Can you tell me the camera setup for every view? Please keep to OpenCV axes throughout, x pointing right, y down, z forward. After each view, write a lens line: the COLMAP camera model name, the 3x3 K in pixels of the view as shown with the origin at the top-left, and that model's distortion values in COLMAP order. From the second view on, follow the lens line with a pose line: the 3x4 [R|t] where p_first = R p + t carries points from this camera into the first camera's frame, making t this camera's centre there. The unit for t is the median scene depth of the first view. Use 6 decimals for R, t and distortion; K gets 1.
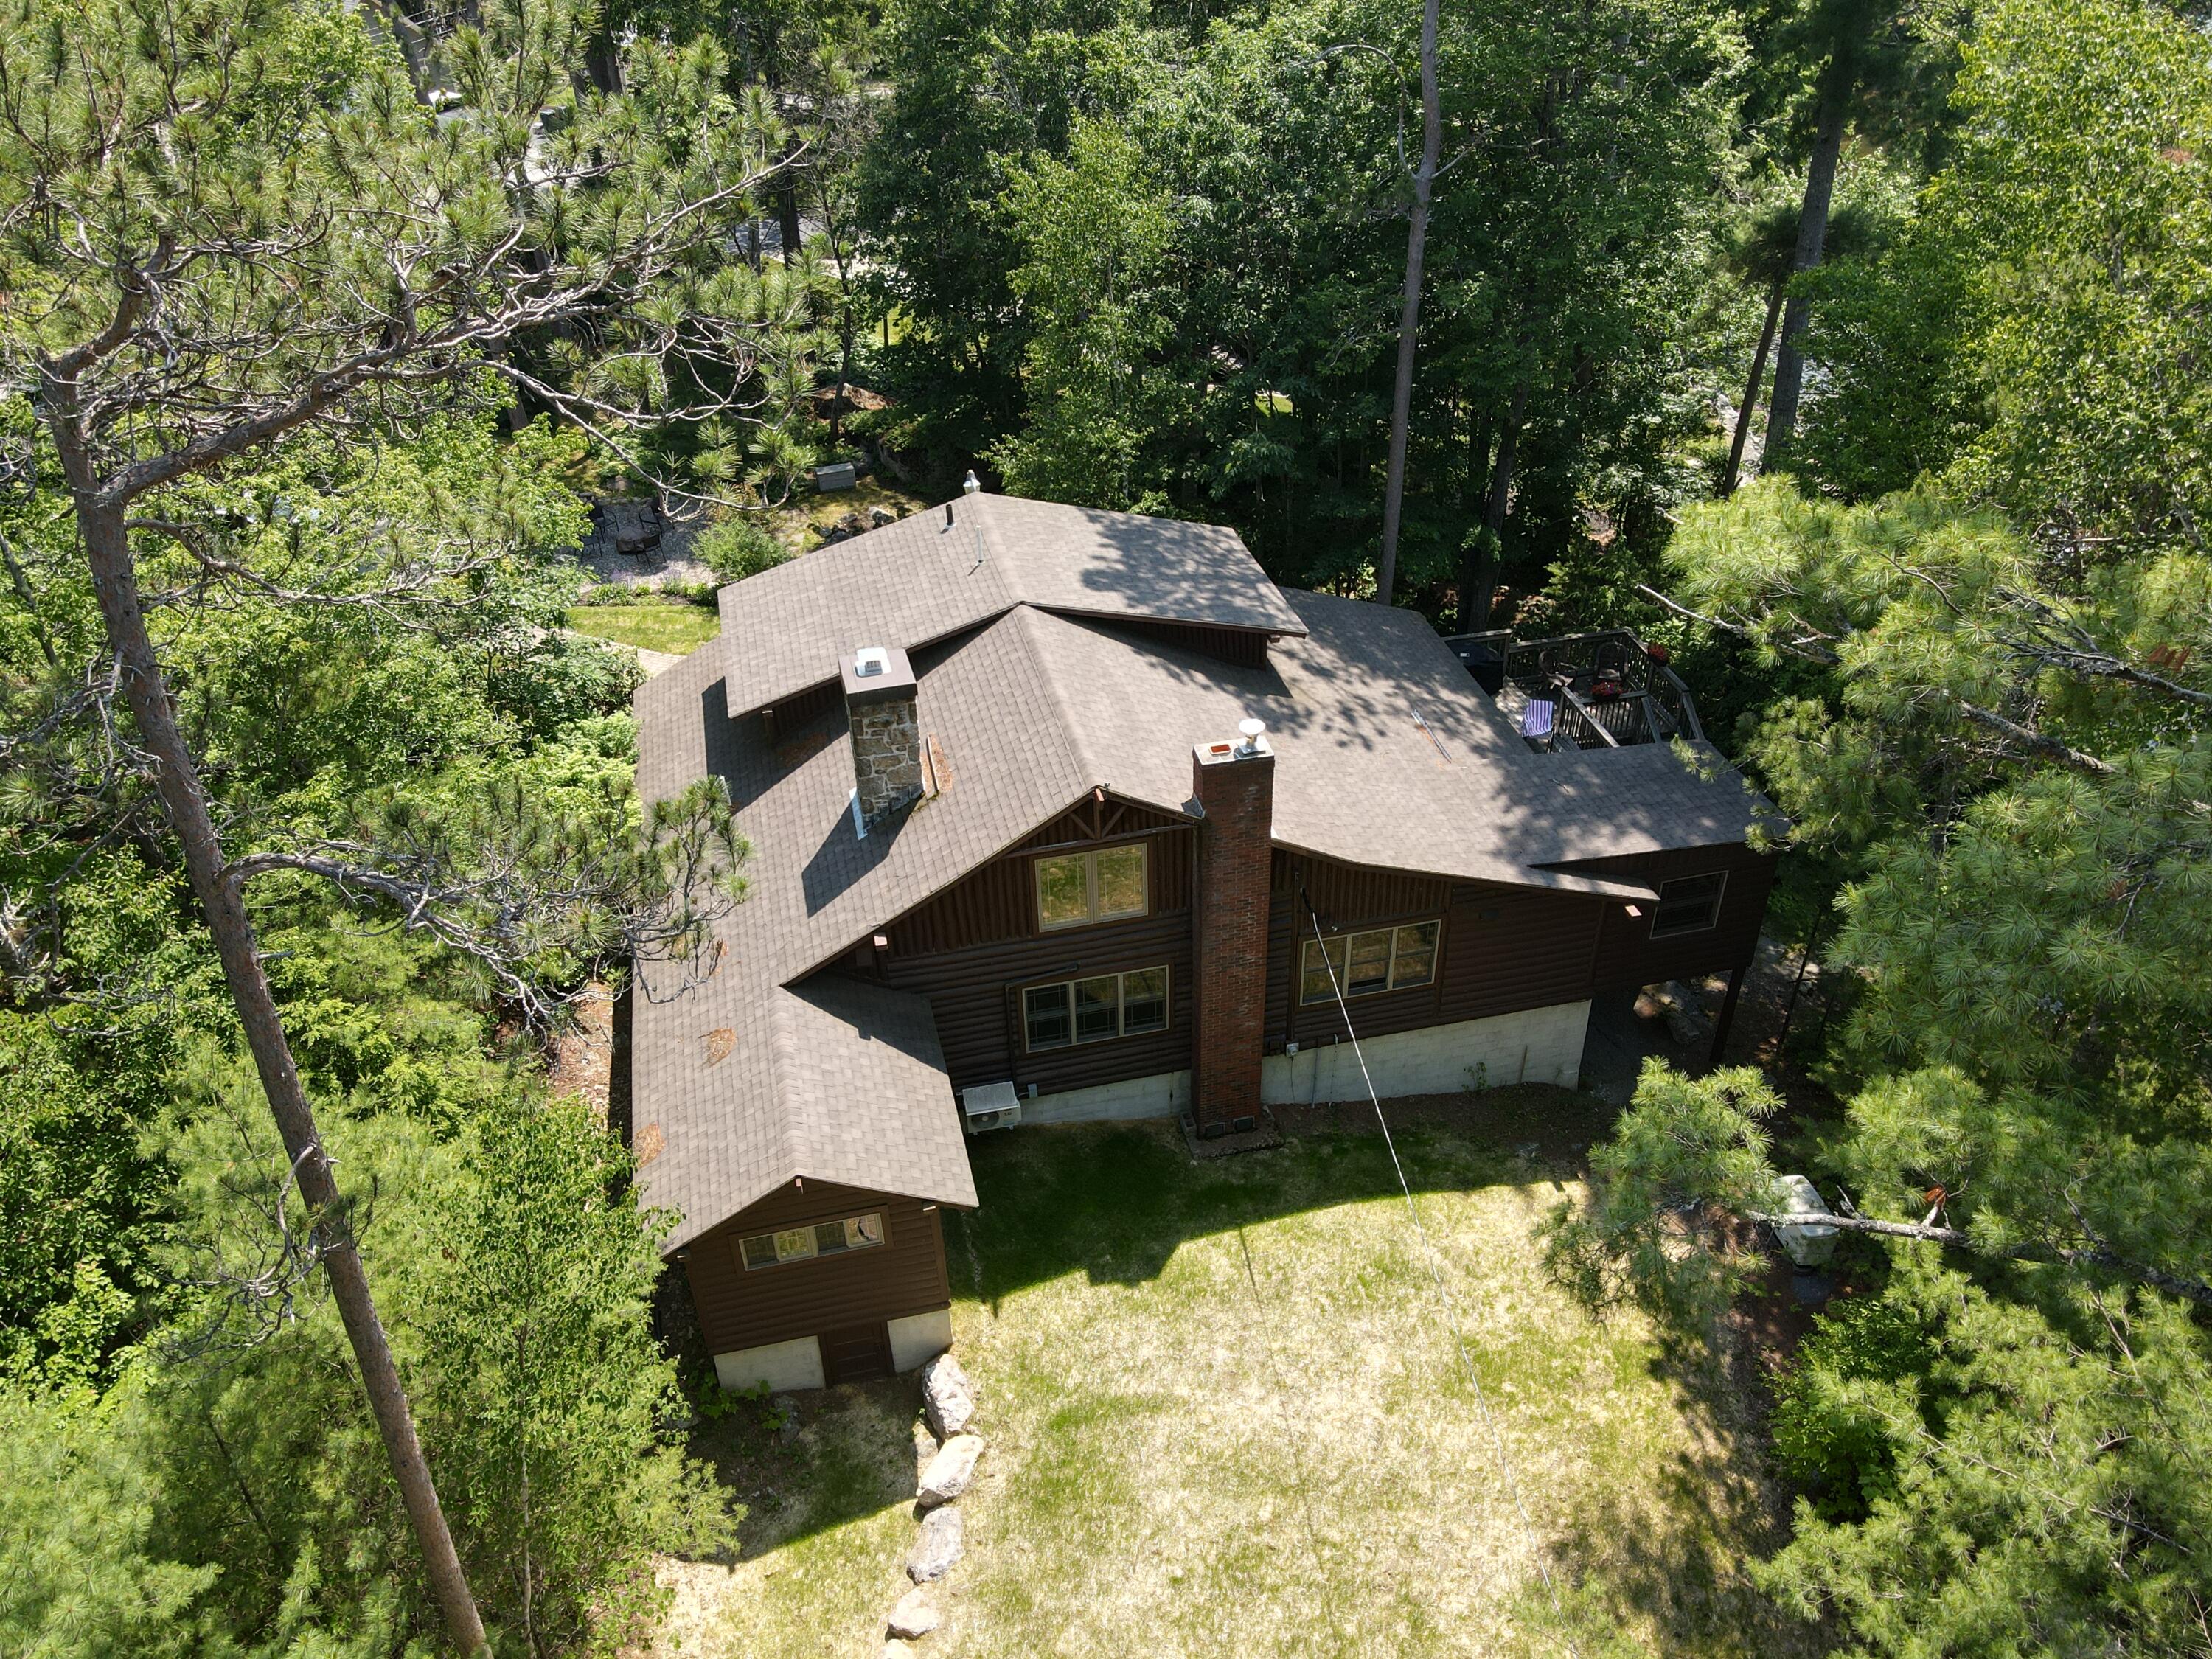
lens RADIAL K [[1626.8, 0, 1110.8], [0, 1626.8, 811.4], [0, 0, 1]] dist [-0.022010, 0.065905]
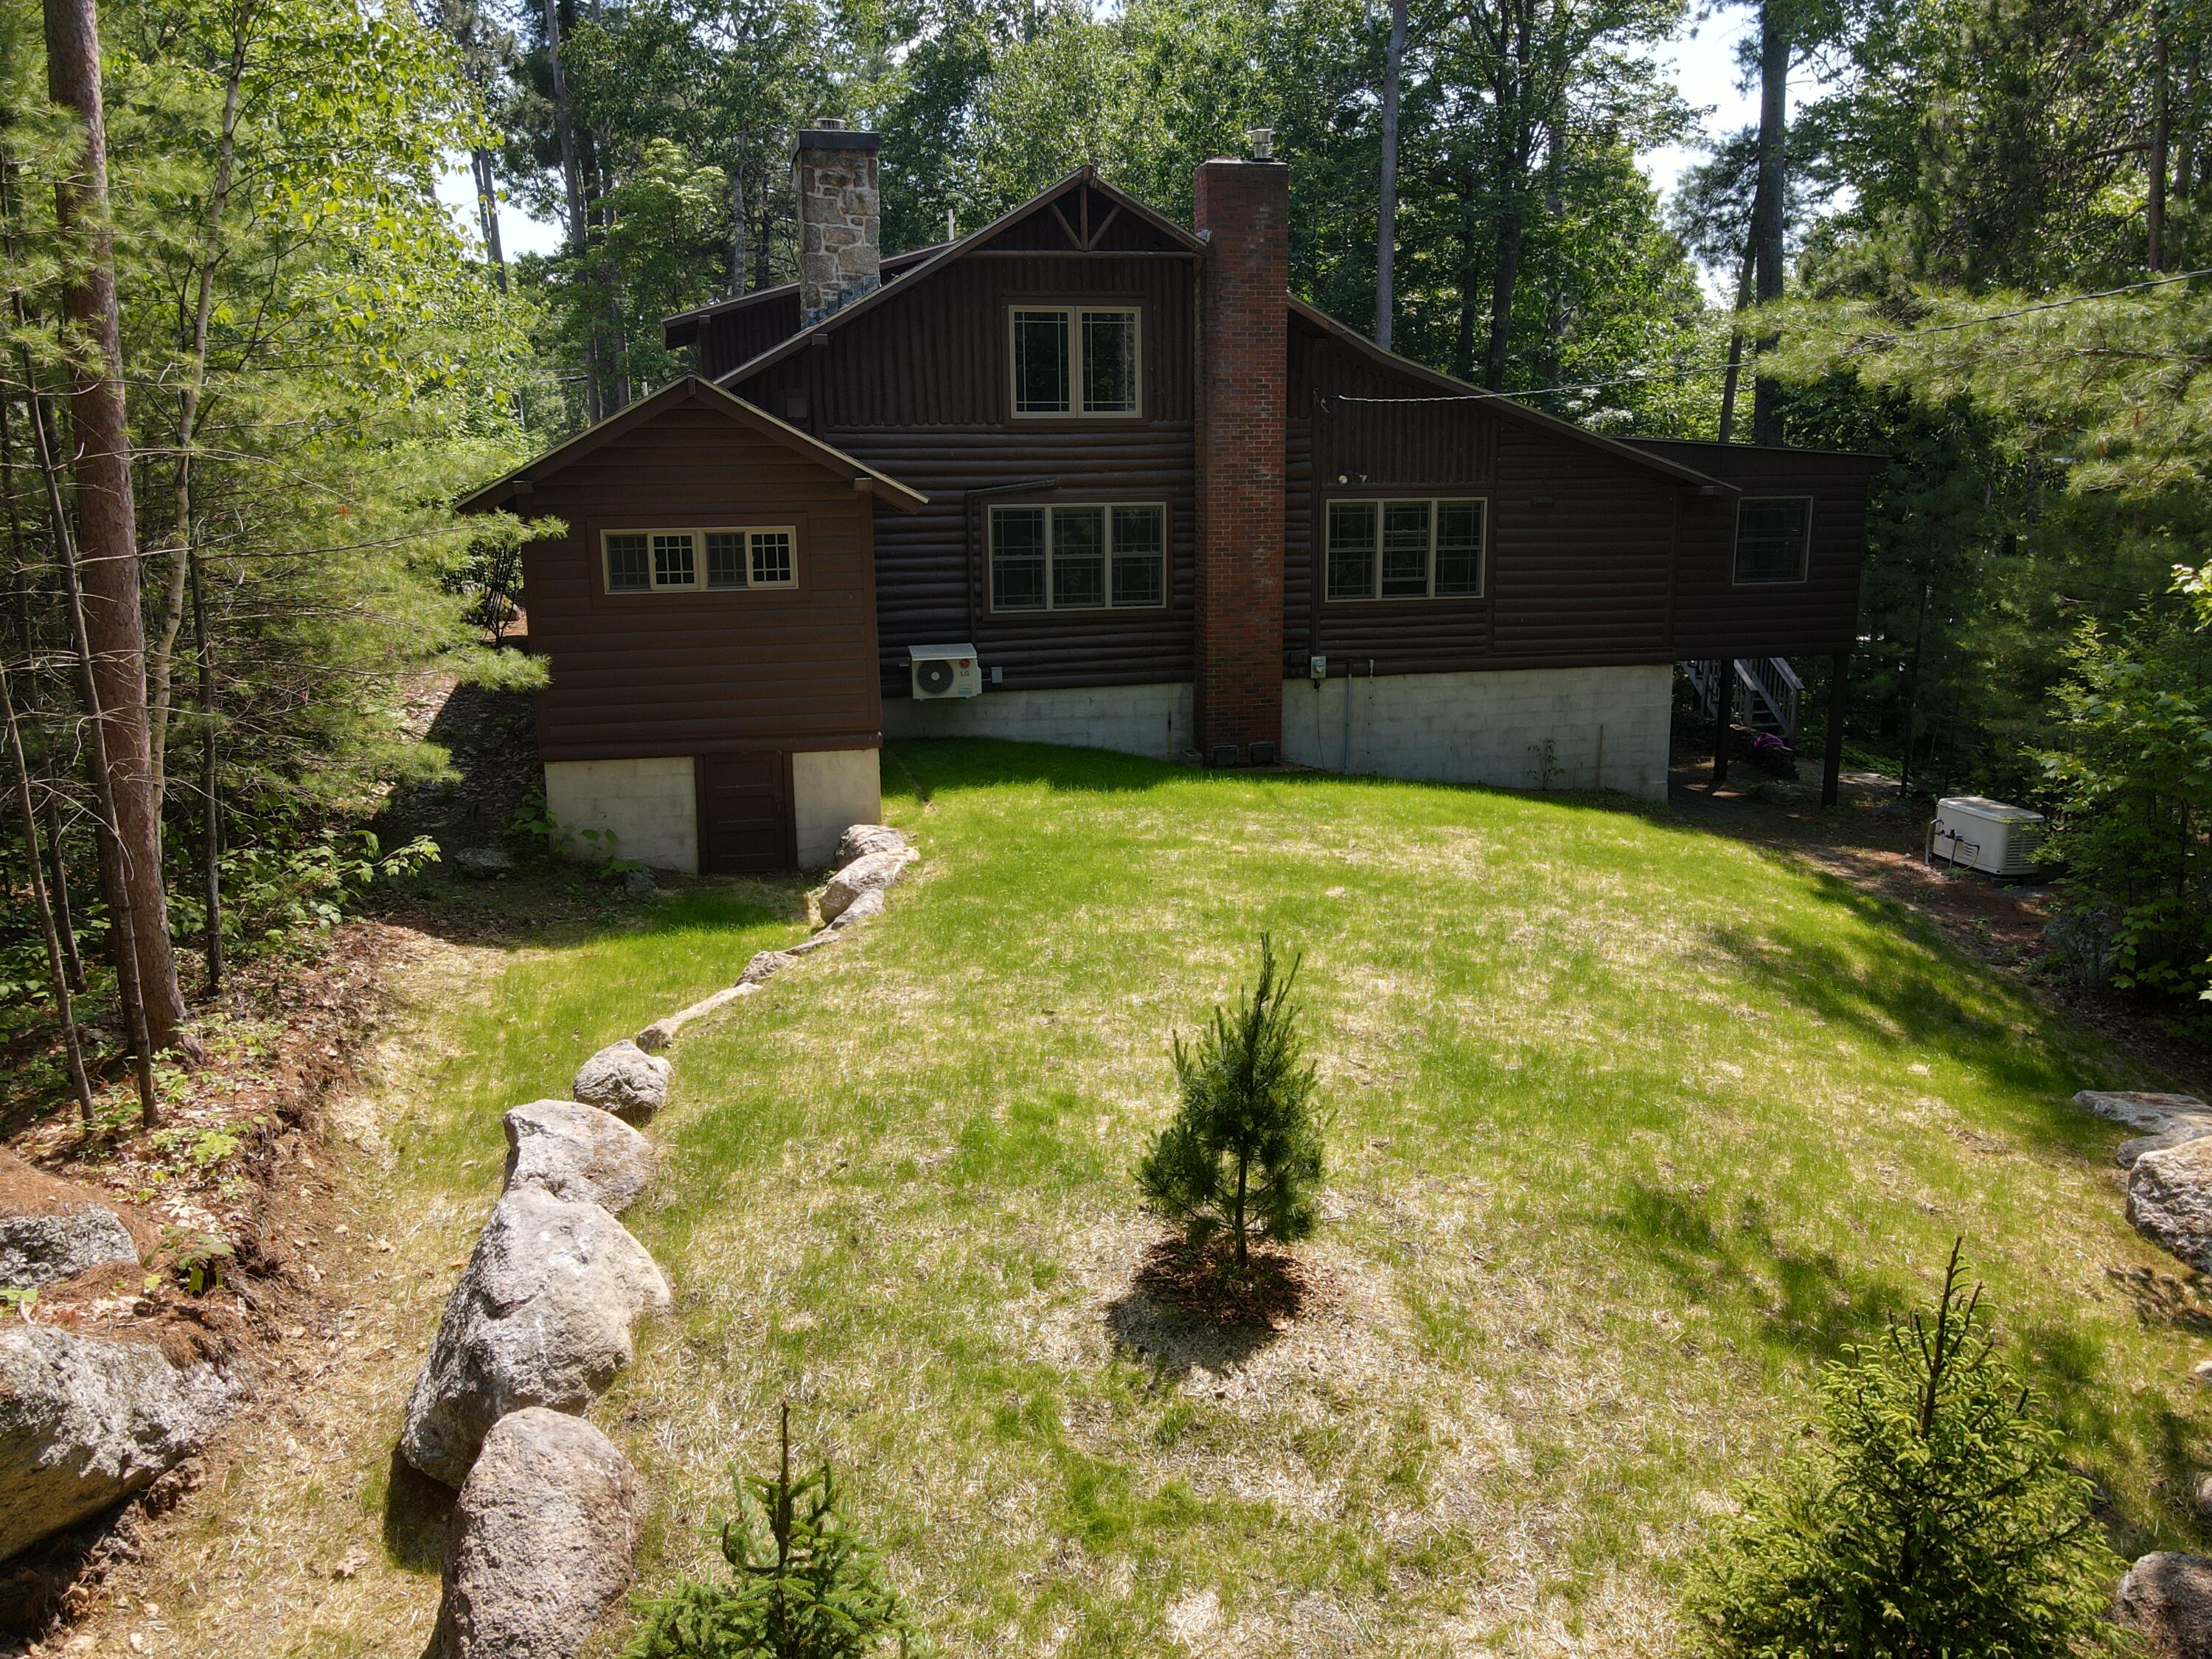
lens RADIAL K [[1622.9, 0, 1112.1], [0, 1622.9, 820.7], [0, 0, 1]] dist [-0.032142, 0.117823]
pose [[0.999507, 0.008099, 0.030333, -0.015889], [0.004558, 0.918494, -0.395408, 0.583068], [-0.031063, 0.395351, 0.918005, 0.319459]]
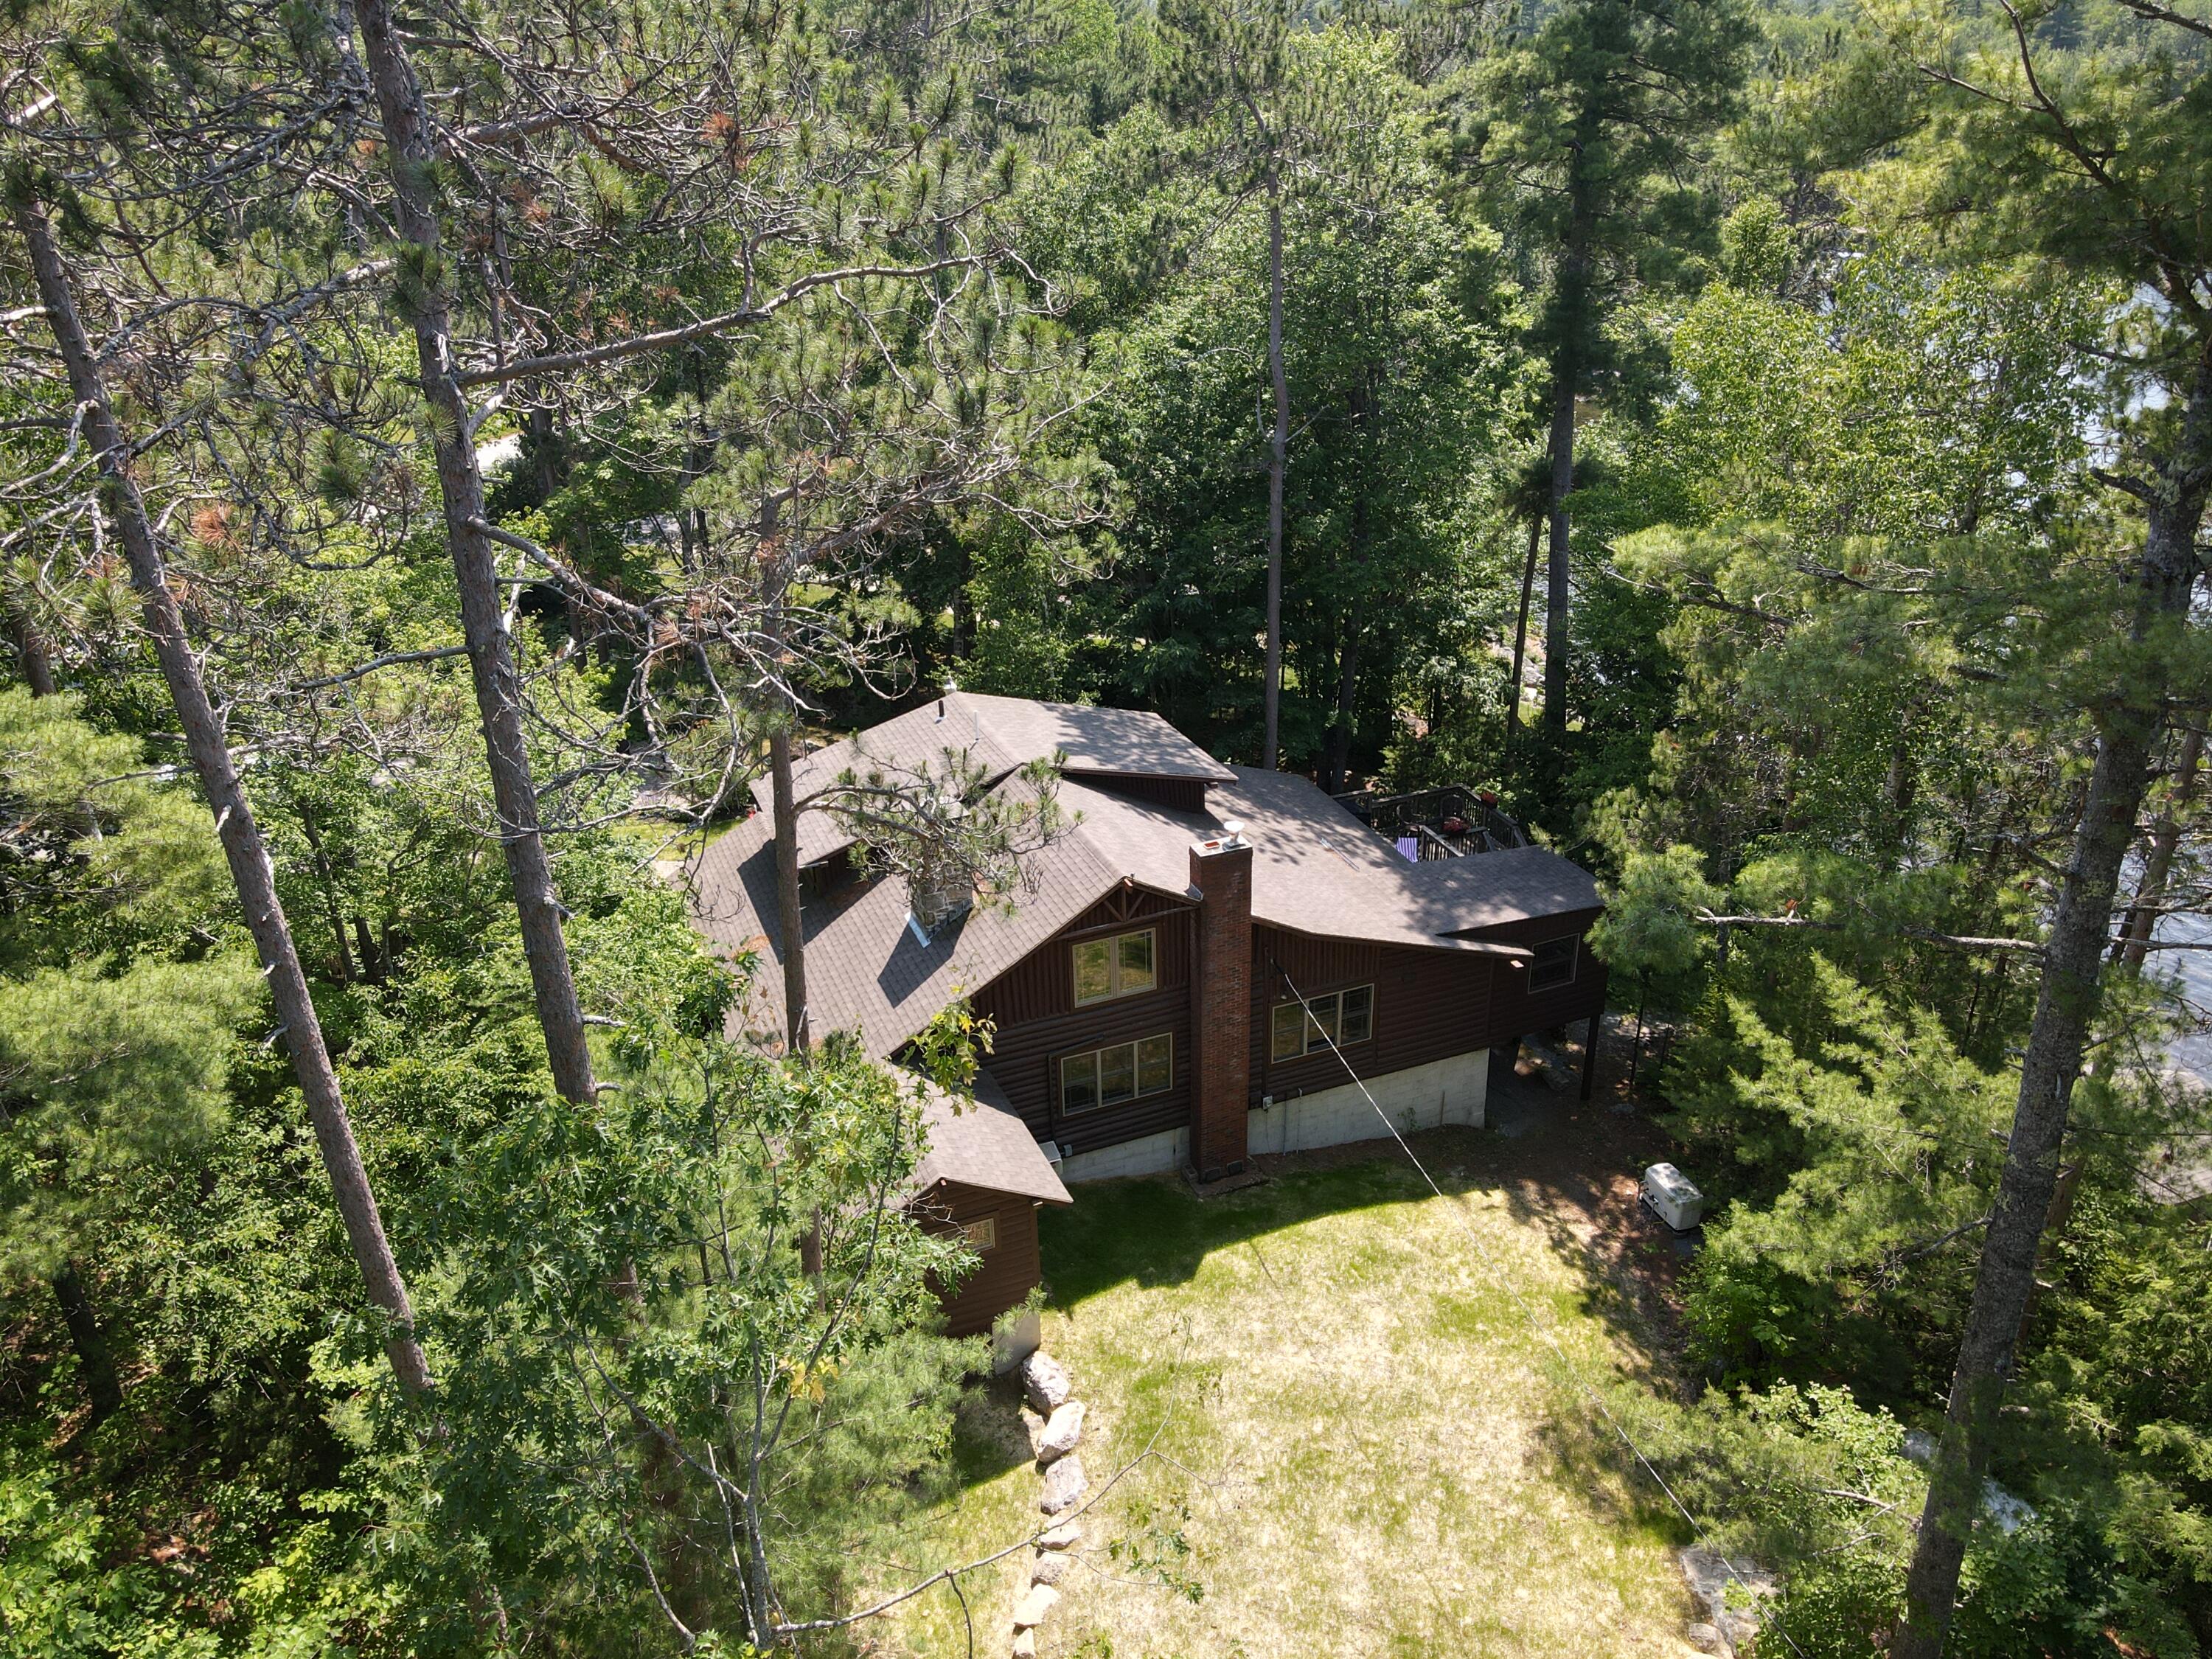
lens RADIAL K [[1626.8, 0, 1110.8], [0, 1626.8, 811.4], [0, 0, 1]] dist [-0.022010, 0.065905]
pose [[0.987456, -0.064291, 0.144216, -0.186683], [0.088465, 0.981802, -0.168043, 0.138028], [-0.130788, 0.178693, 0.975173, -0.256579]]
